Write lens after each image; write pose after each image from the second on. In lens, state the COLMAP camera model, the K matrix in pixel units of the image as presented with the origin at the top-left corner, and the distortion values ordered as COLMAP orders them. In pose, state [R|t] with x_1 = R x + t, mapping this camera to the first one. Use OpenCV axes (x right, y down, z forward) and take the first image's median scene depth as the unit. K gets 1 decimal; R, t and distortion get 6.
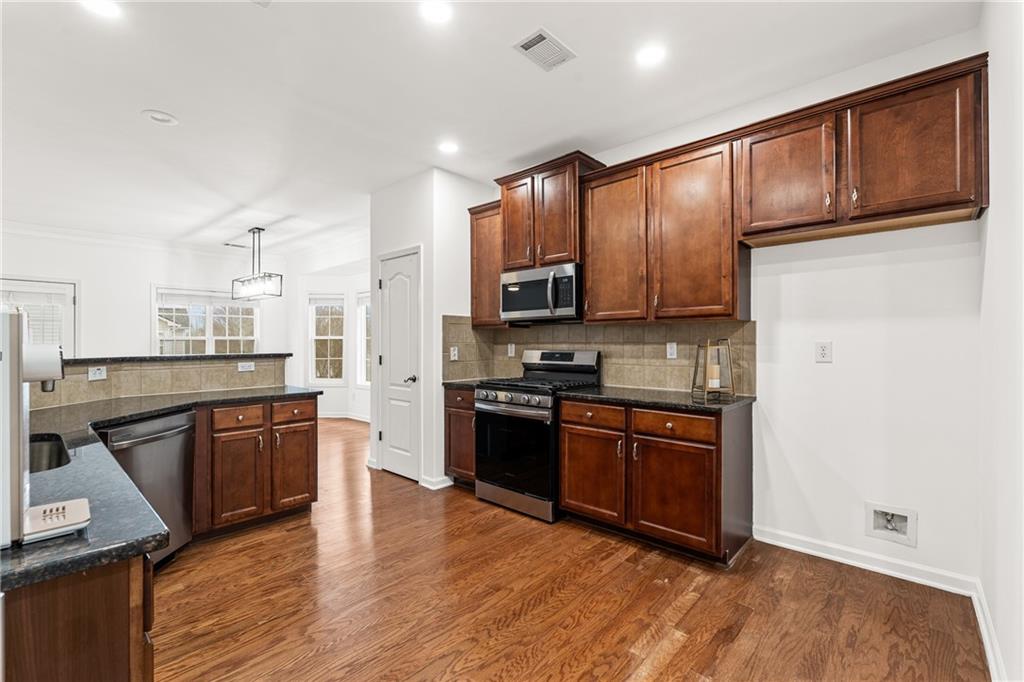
lens RADIAL K [[451.7, 0, 508.8], [0, 451.7, 342.9], [0, 0, 1]] dist [-0.005119, -0.000093]
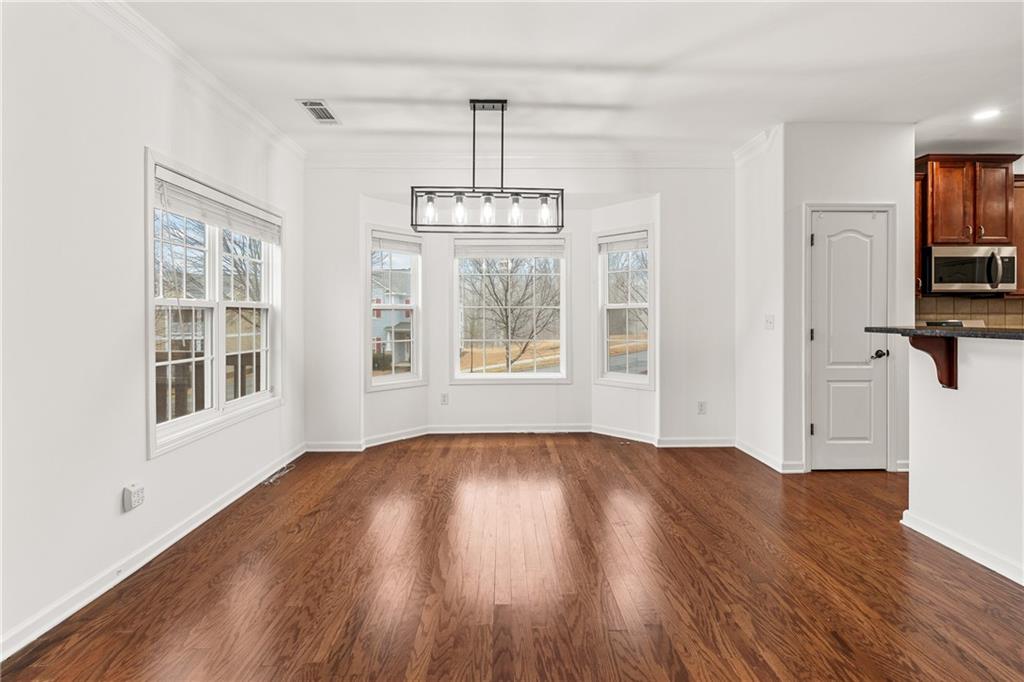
lens RADIAL K [[451.7, 0, 513.7], [0, 451.7, 314.0], [0, 0, 1]] dist [-0.005119, -0.000093]
pose [[0.715491, 0.002070, 0.698619, -1.742565], [0.001900, 0.999986, -0.004909, 0.006571], [-0.698620, 0.004839, 0.715477, 1.139538]]
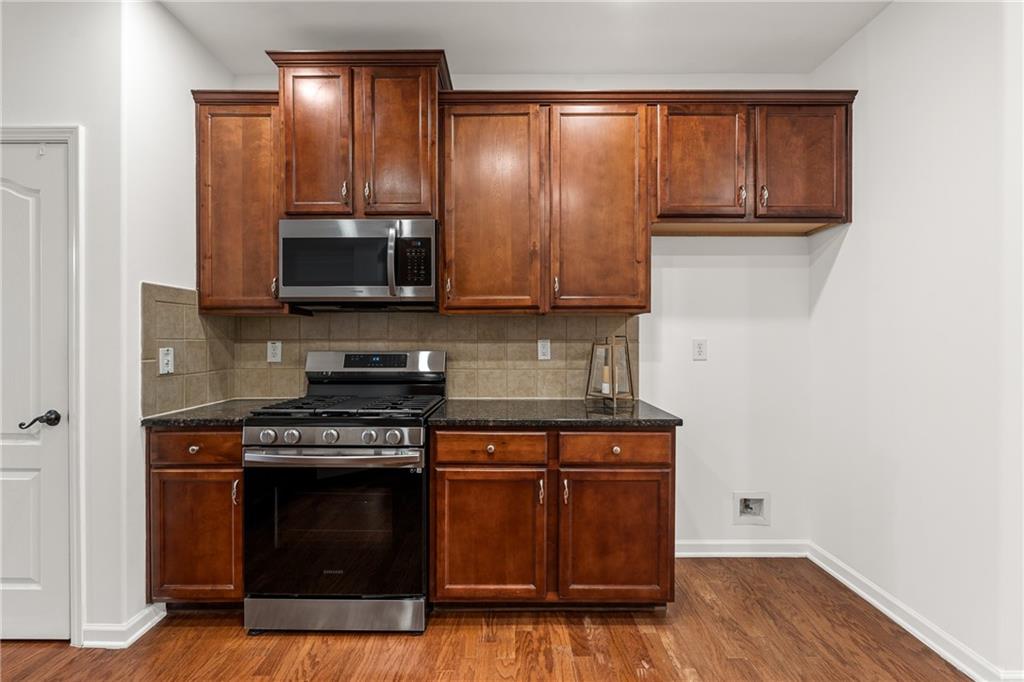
lens RADIAL K [[451.7, 0, 520.2], [0, 451.7, 340.6], [0, 0, 1]] dist [-0.005119, -0.000093]
pose [[0.733191, 0.000754, 0.680022, -0.225547], [-0.001920, 0.999998, 0.000961, 0.000101], [-0.680020, -0.002010, 0.733191, 0.456109]]
